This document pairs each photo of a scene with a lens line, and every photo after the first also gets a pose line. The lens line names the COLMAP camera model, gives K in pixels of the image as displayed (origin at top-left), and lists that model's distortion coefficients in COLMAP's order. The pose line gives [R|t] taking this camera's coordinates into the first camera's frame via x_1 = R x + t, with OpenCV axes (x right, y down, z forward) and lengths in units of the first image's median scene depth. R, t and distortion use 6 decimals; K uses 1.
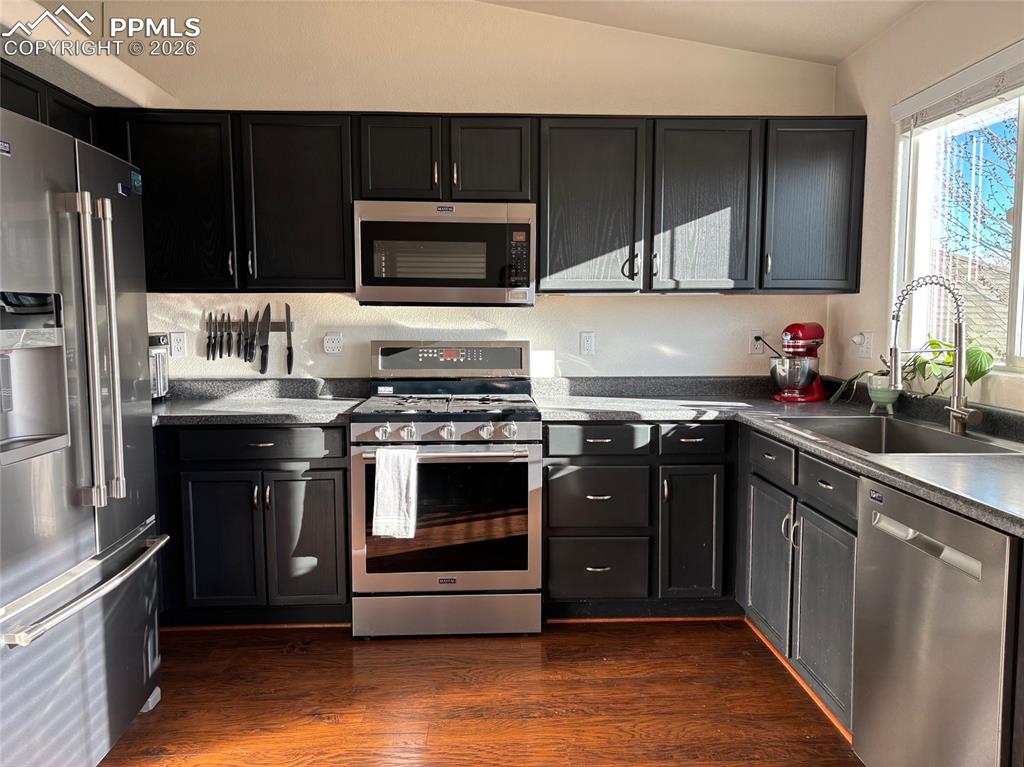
lens RADIAL K [[776.0, 0, 513.7], [0, 776.0, 384.9], [0, 0, 1]] dist [0.061554, -0.057623]
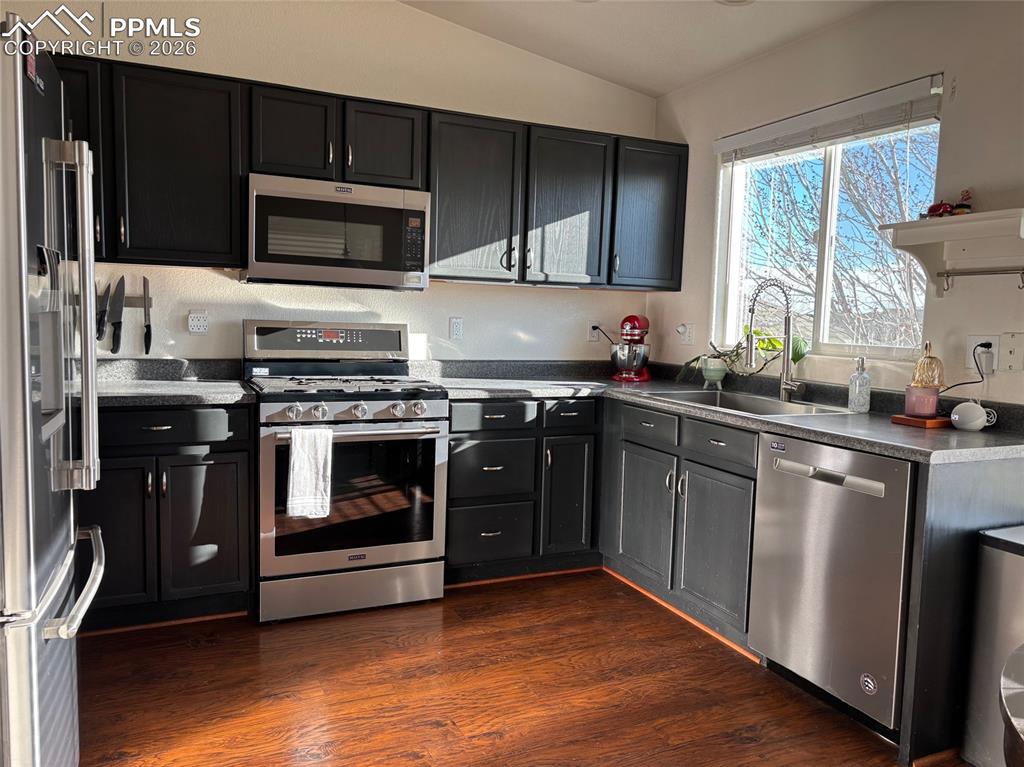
lens RADIAL K [[776.0, 0, 511.8], [0, 776.0, 387.0], [0, 0, 1]] dist [0.061554, -0.057623]
pose [[0.925568, -0.005859, 0.378537, -0.271678], [0.001830, 0.999938, 0.011001, 0.017711], [-0.378578, -0.009489, 0.925521, -0.017400]]
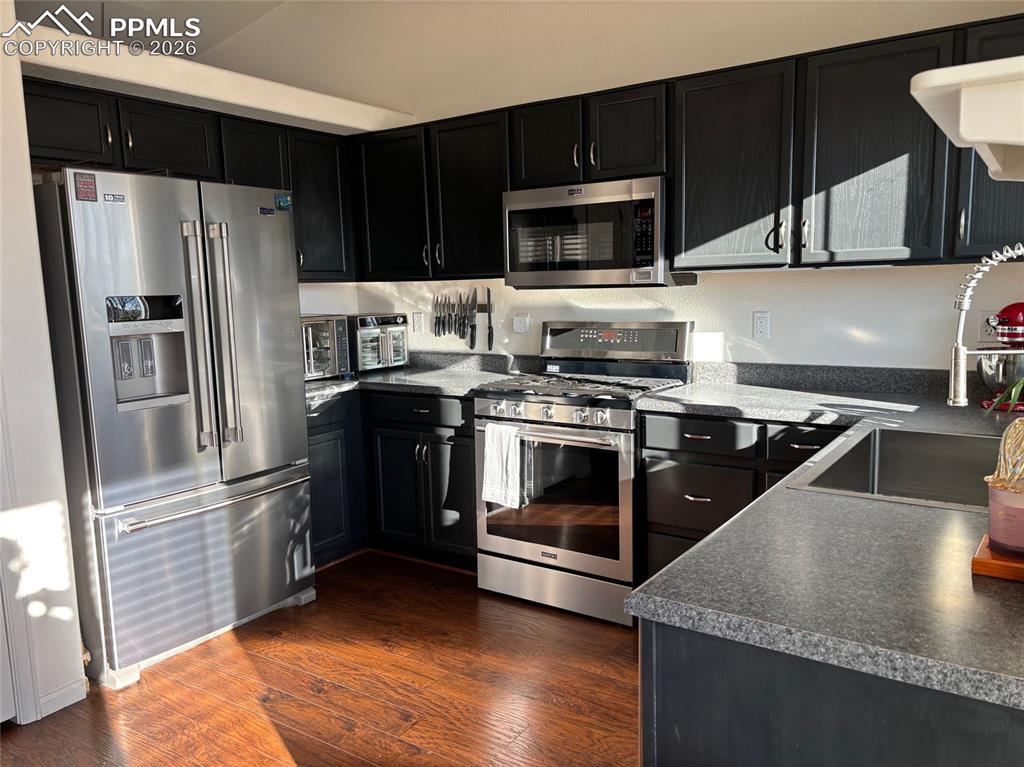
lens RADIAL K [[776.0, 0, 510.5], [0, 776.0, 385.8], [0, 0, 1]] dist [0.061554, -0.057623]
pose [[0.798648, 0.059464, -0.598854, 0.462314], [-0.030954, 0.997848, 0.057800, -0.031686], [0.601002, -0.027625, 0.798770, 0.139353]]
